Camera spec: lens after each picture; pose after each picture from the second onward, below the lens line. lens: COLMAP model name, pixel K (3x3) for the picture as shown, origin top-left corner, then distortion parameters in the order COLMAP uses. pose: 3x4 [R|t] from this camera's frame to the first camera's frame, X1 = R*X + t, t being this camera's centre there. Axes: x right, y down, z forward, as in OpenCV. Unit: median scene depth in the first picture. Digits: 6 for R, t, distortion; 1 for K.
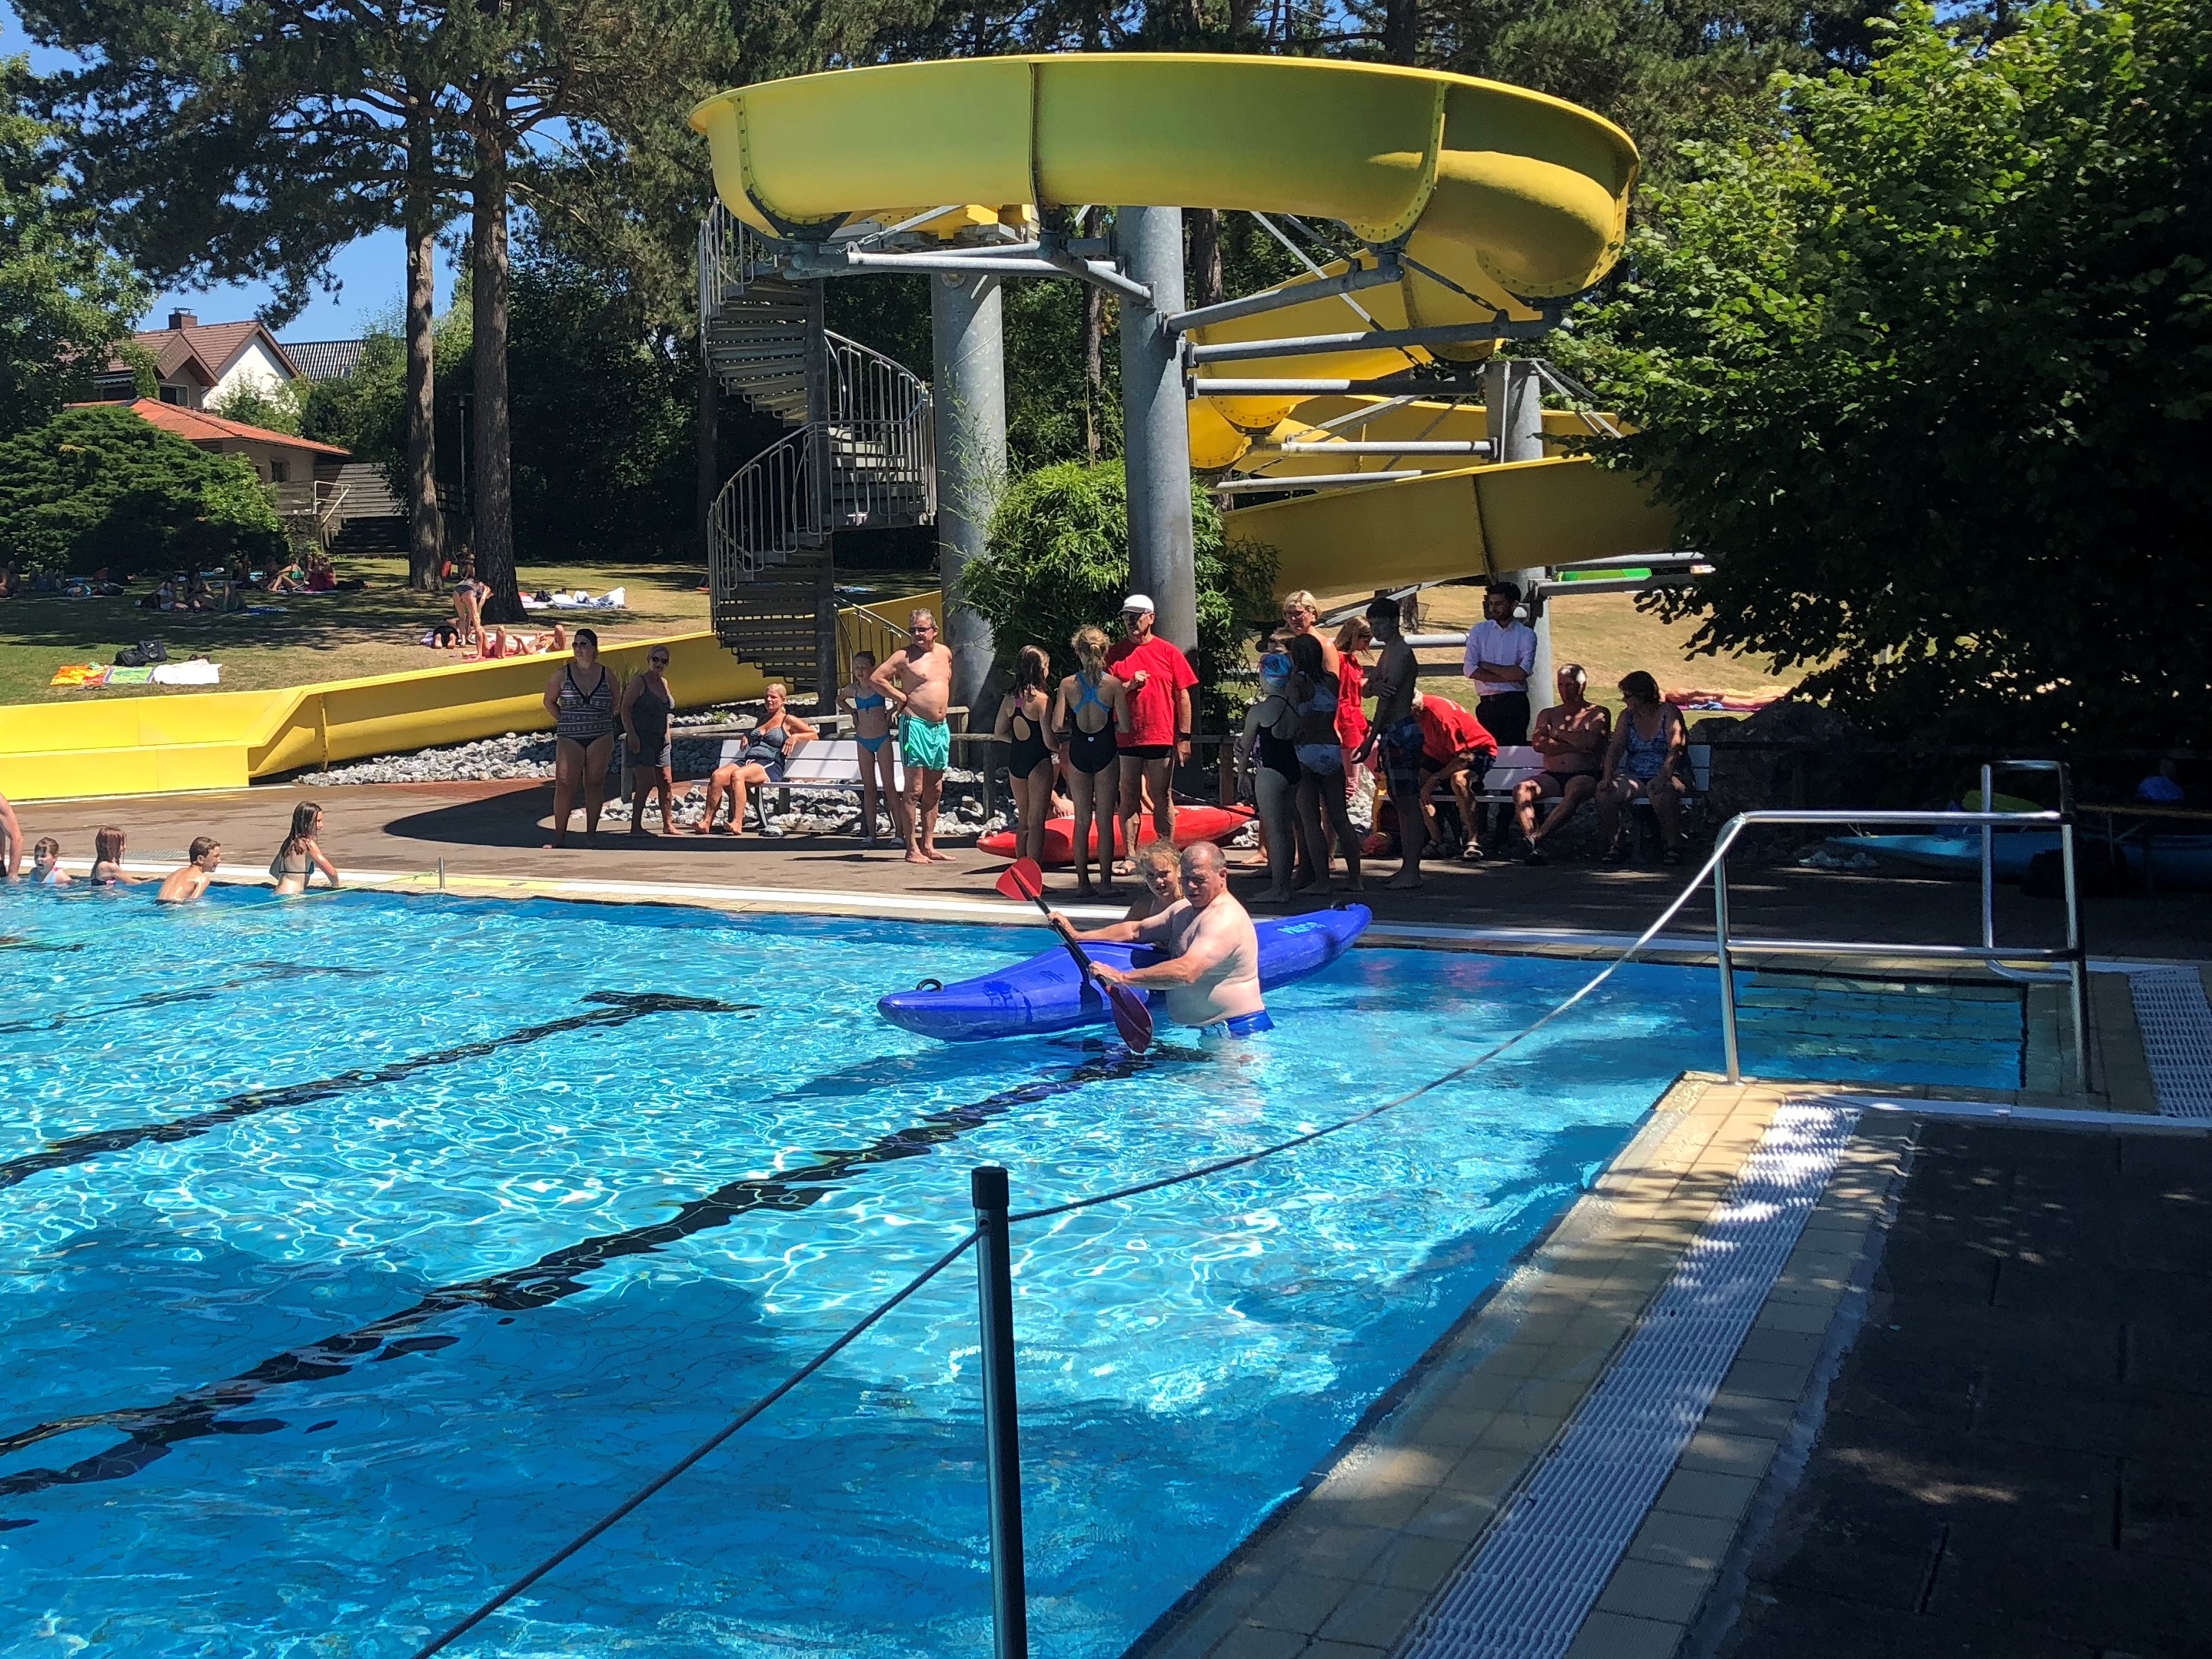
lens RADIAL K [[1802.7, 0, 1102.4], [0, 1802.7, 834.2], [0, 0, 1]] dist [0.018267, 0.015960]
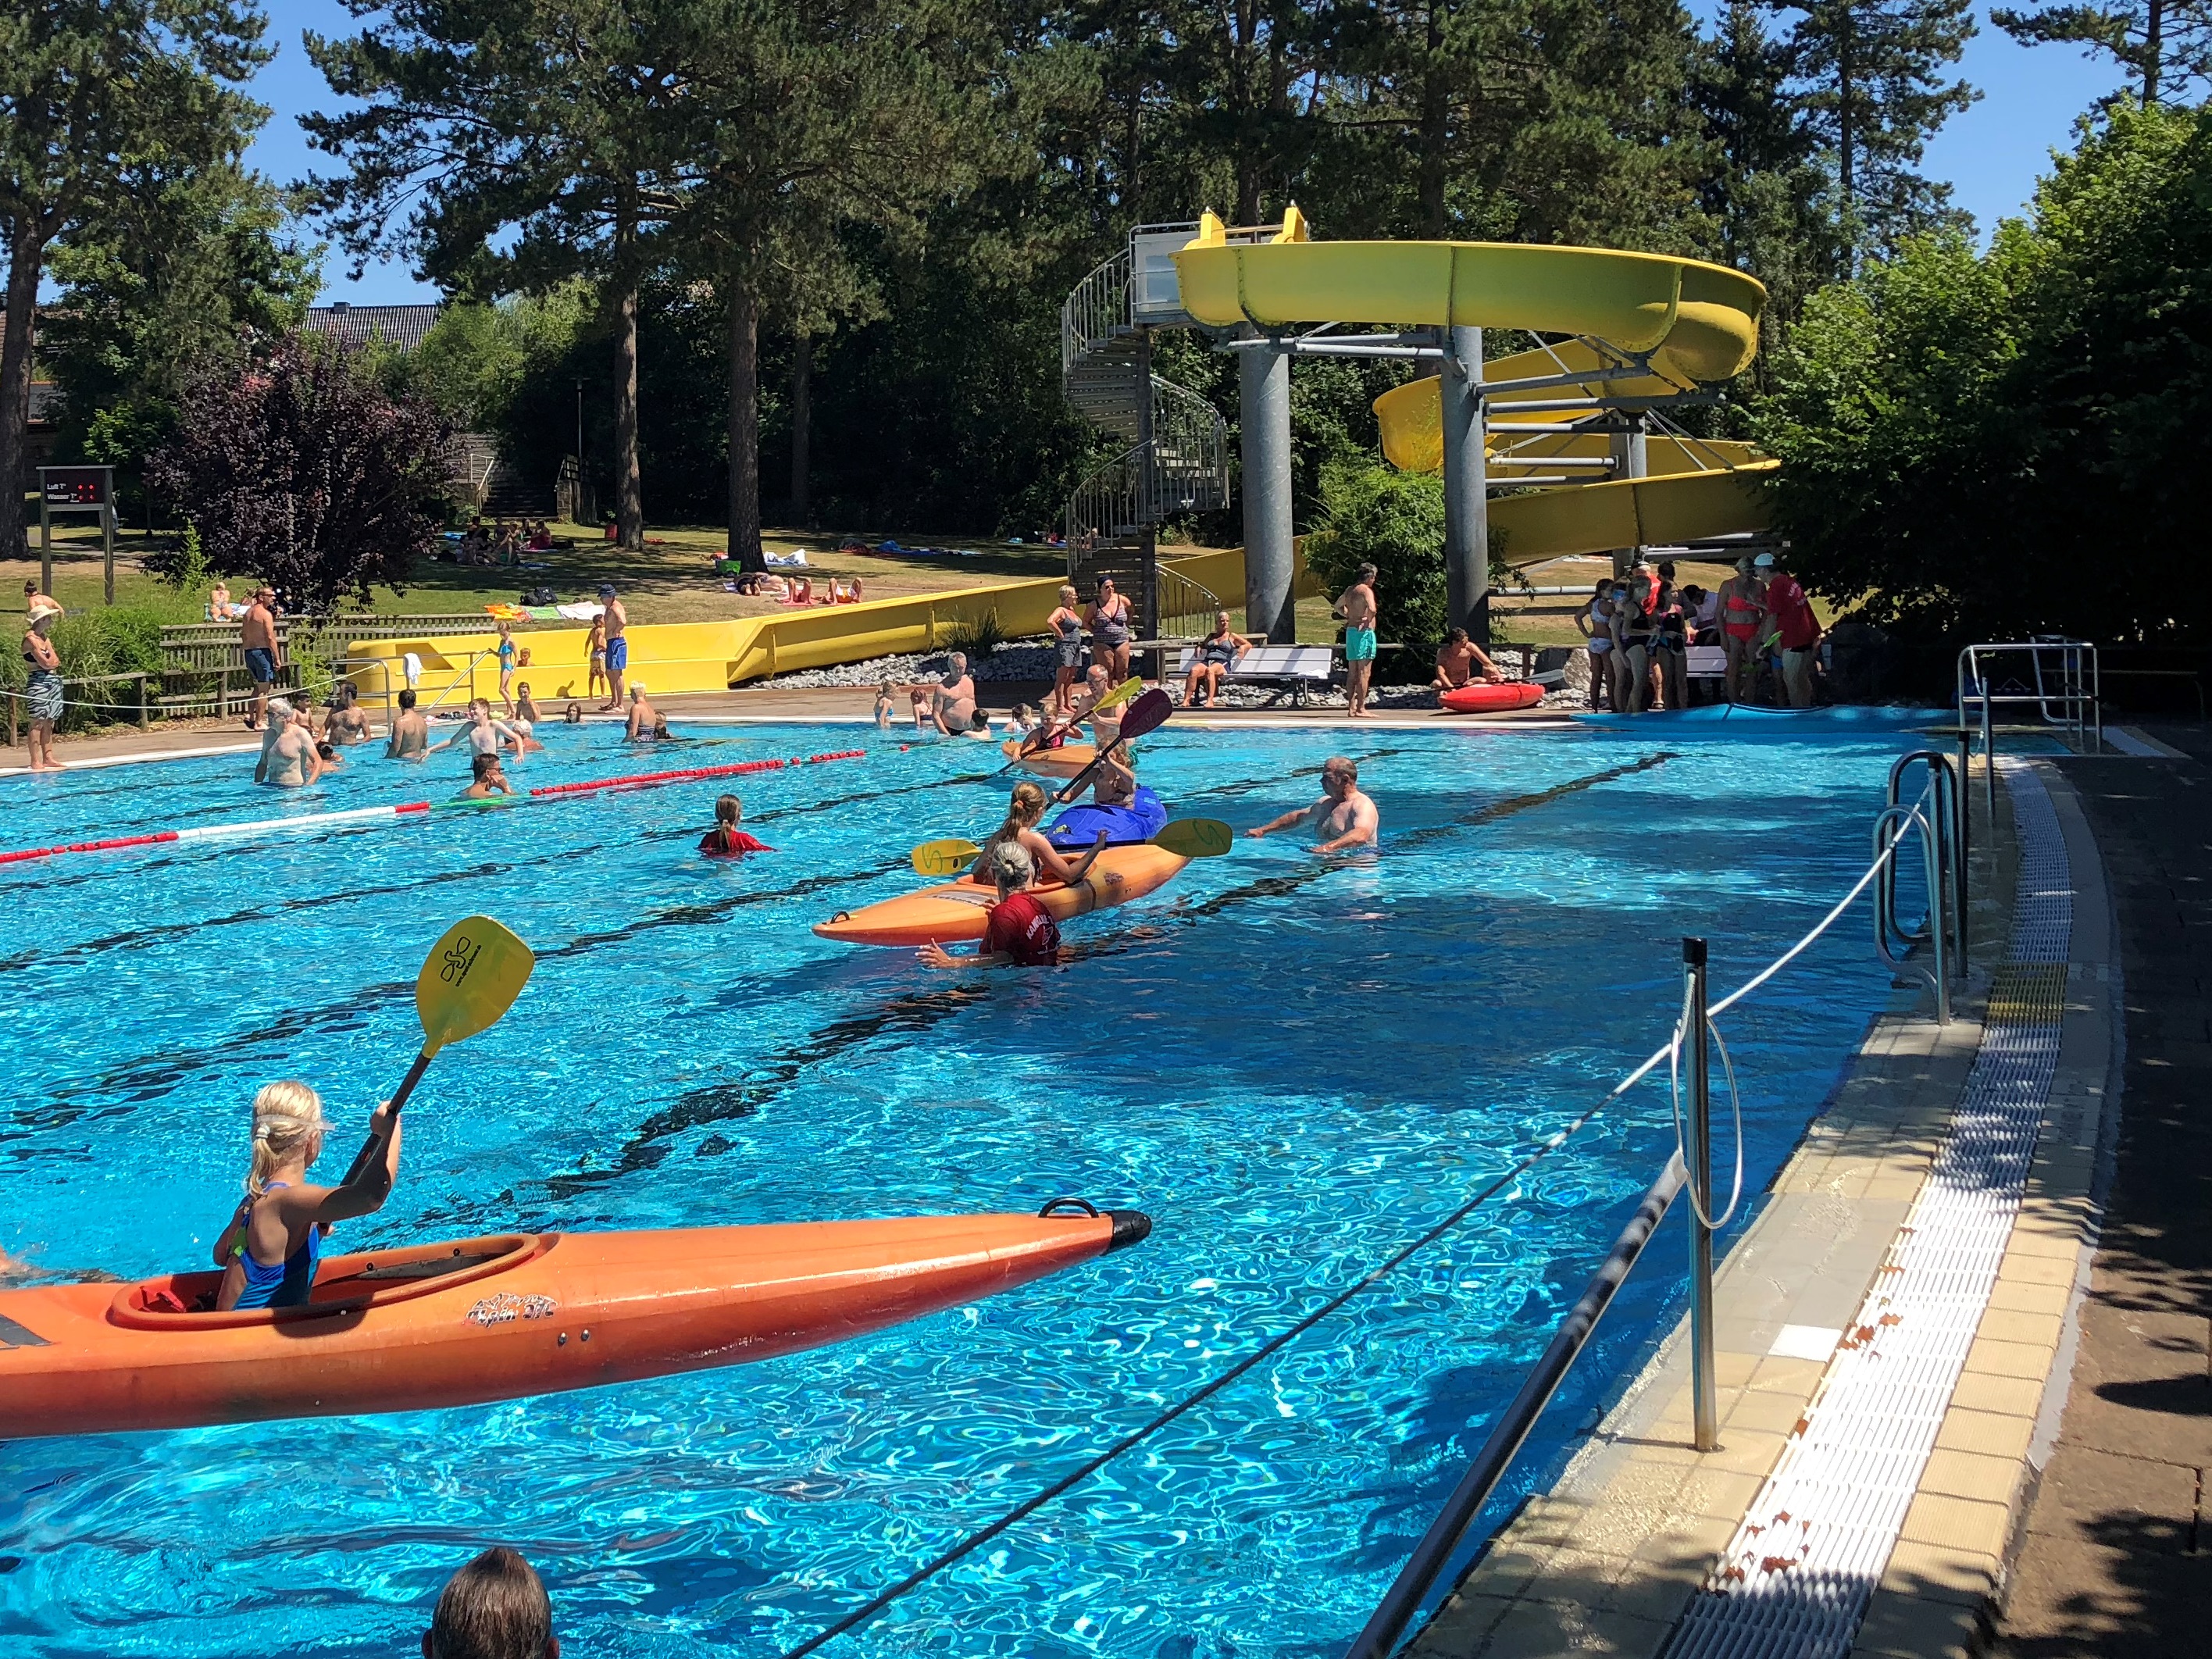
lens RADIAL K [[1802.8, 0, 1109.0], [0, 1802.8, 822.8], [0, 0, 1]] dist [0.018267, 0.015960]
pose [[0.994225, -0.004414, 0.107223, -0.439686], [0.003142, 0.999923, 0.012027, 0.079345], [-0.107268, -0.011621, 0.994162, -0.542470]]
